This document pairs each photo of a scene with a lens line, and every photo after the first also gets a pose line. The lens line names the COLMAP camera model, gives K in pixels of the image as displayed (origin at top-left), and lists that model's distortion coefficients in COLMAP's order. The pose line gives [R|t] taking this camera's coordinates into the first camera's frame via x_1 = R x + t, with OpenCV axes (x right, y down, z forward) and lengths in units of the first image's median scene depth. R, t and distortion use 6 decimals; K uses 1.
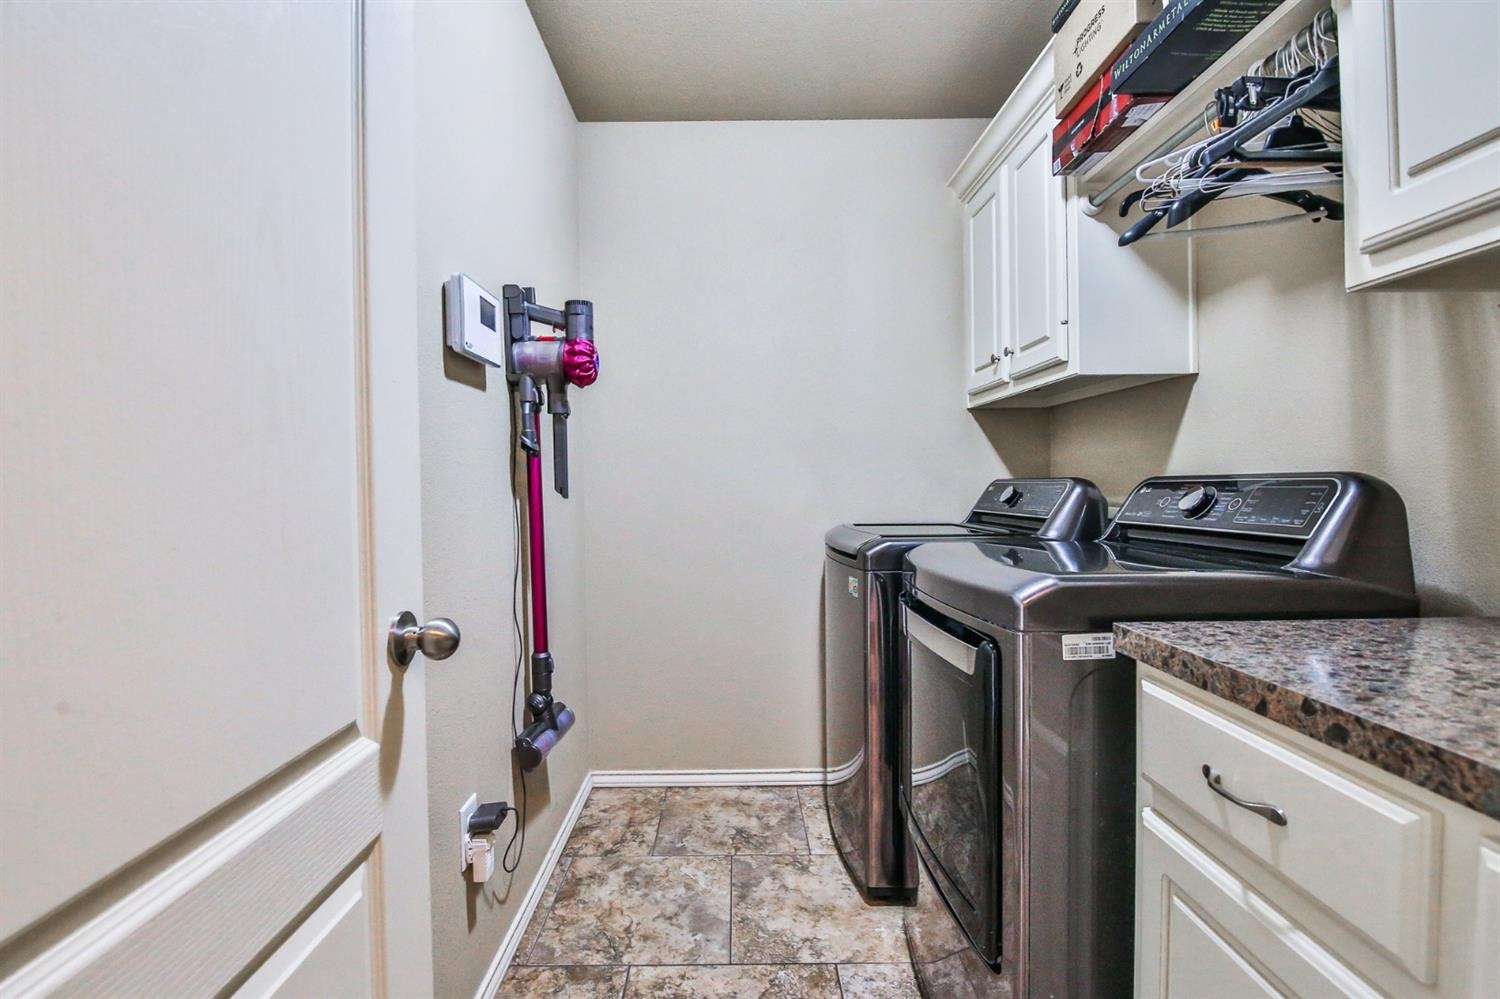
lens RADIAL K [[691.7, 0, 735.0], [0, 691.7, 492.0], [0, 0, 1]] dist [-0.005853, -0.008099]
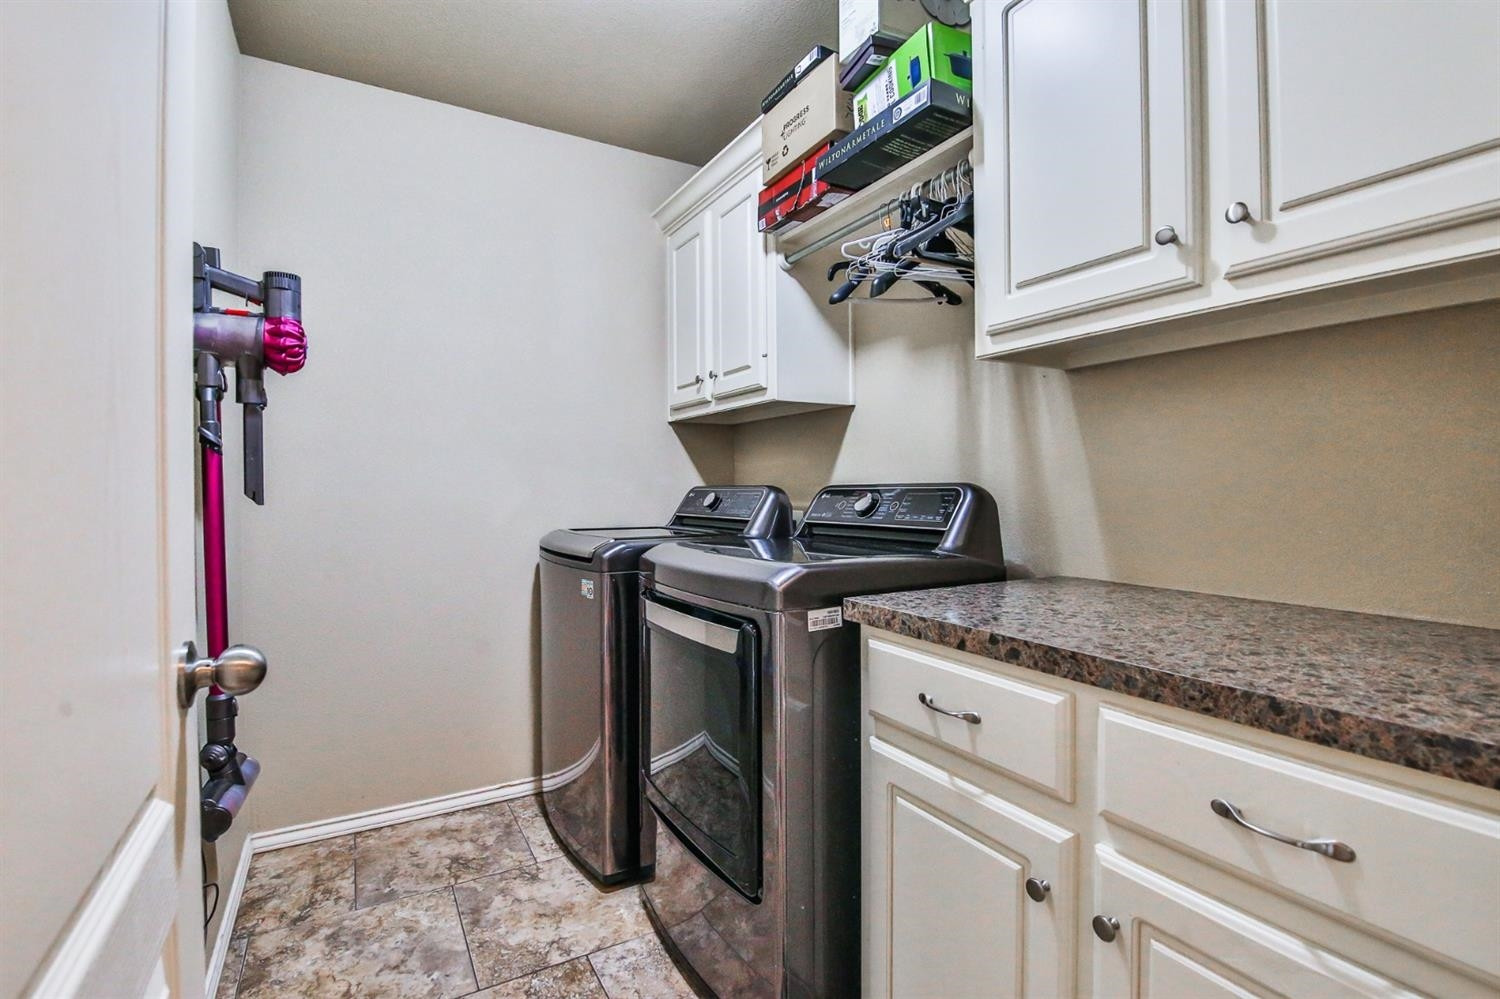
lens RADIAL K [[691.7, 0, 740.9], [0, 691.7, 491.5], [0, 0, 1]] dist [-0.005853, -0.008099]
pose [[0.867479, 0.004931, 0.497449, -0.164484], [0.000730, 0.999937, -0.011184, 0.002884], [-0.497473, 0.010065, 0.867421, -0.015303]]
